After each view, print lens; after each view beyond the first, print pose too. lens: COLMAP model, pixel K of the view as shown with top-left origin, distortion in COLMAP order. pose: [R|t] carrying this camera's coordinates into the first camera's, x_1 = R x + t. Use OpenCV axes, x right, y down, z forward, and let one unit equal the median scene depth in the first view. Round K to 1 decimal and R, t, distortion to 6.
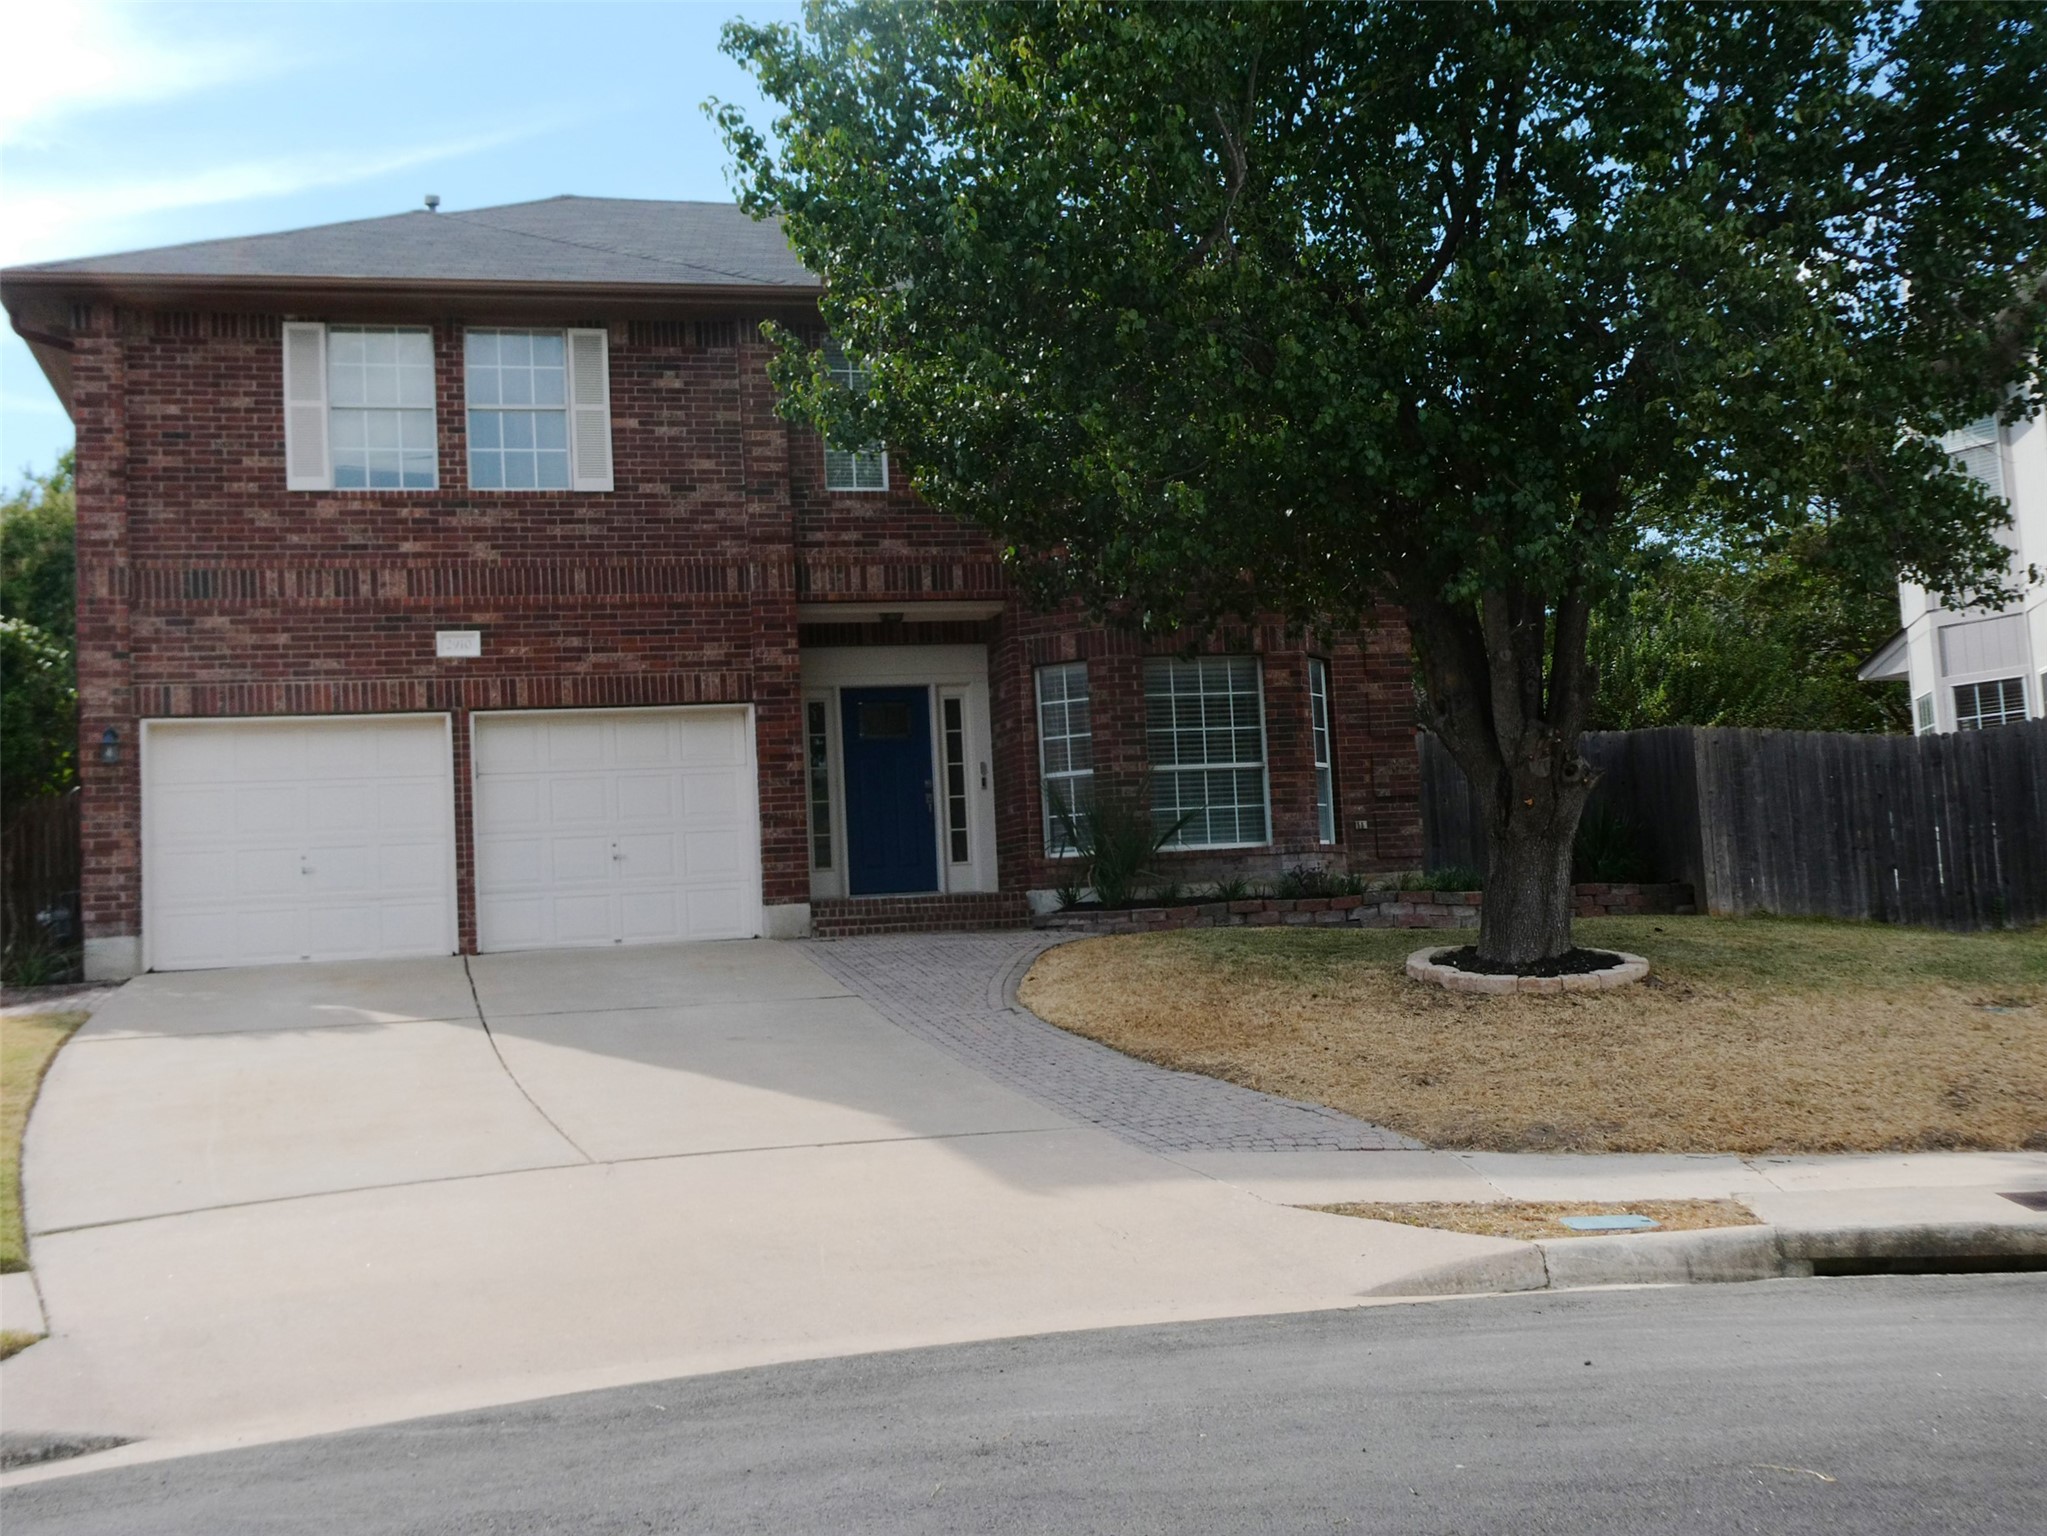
lens RADIAL K [[2255.7, 0, 1022.8], [0, 2255.7, 753.2], [0, 0, 1]] dist [-0.004583, 0.000000]
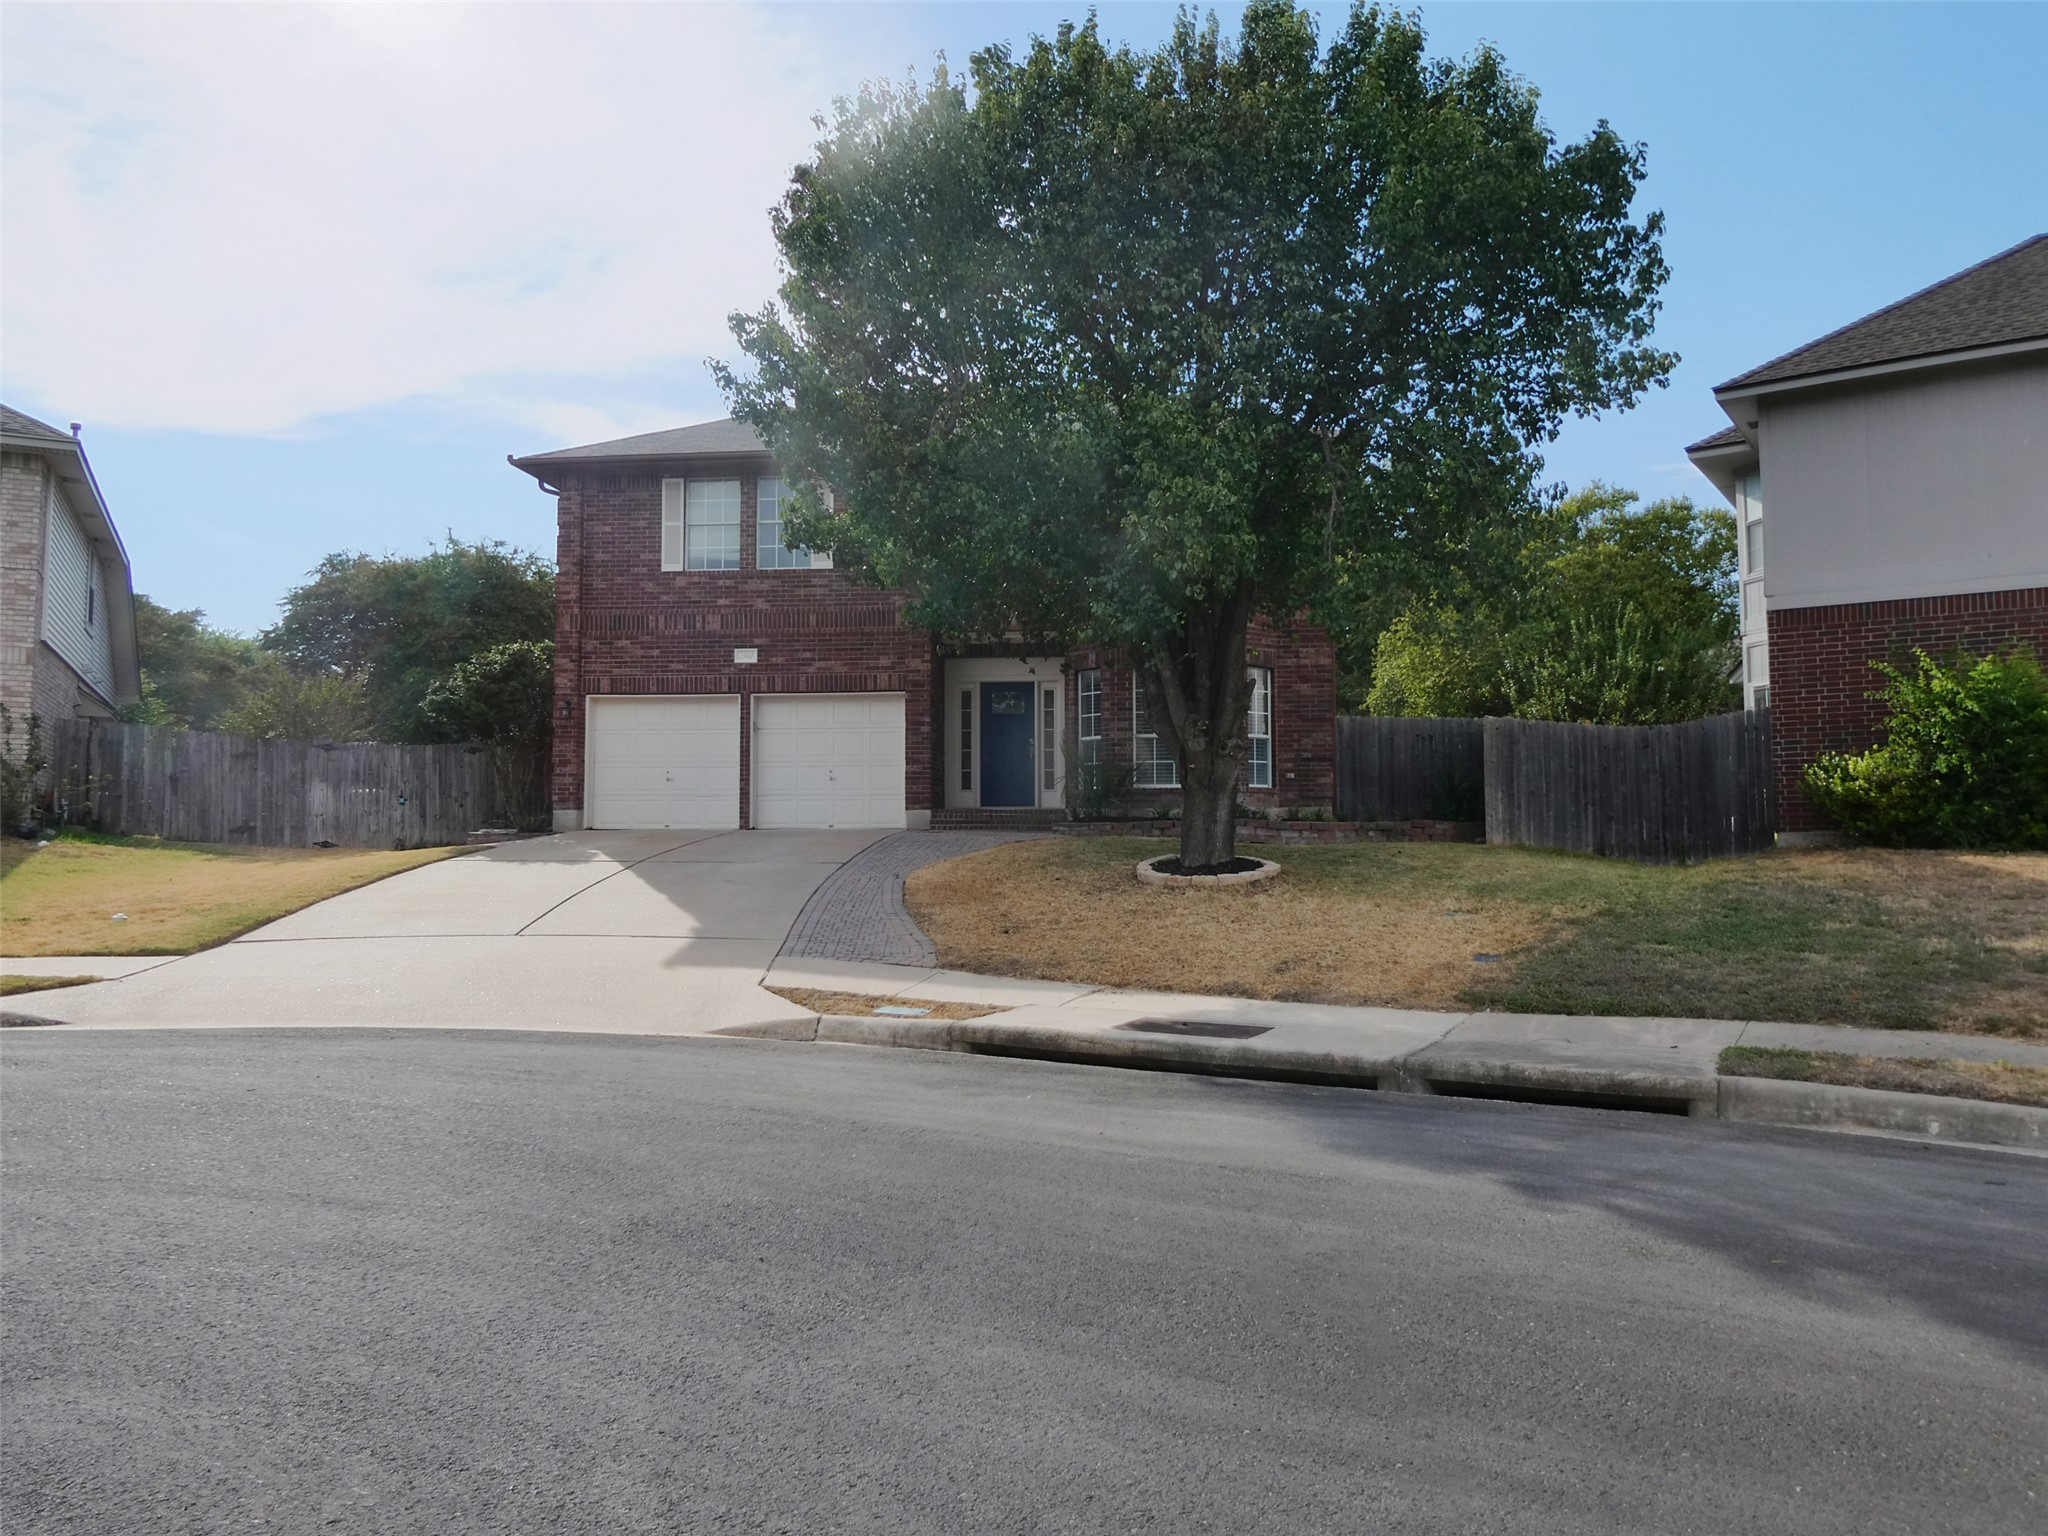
lens RADIAL K [[1465.1, 0, 1027.2], [0, 1465.1, 773.9], [0, 0, 1]] dist [-0.012165, -0.011819]
pose [[0.927939, 0.037264, -0.370864, 0.392223], [-0.020991, 0.998635, 0.047820, -0.015084], [0.372140, -0.036589, 0.927455, 0.000865]]
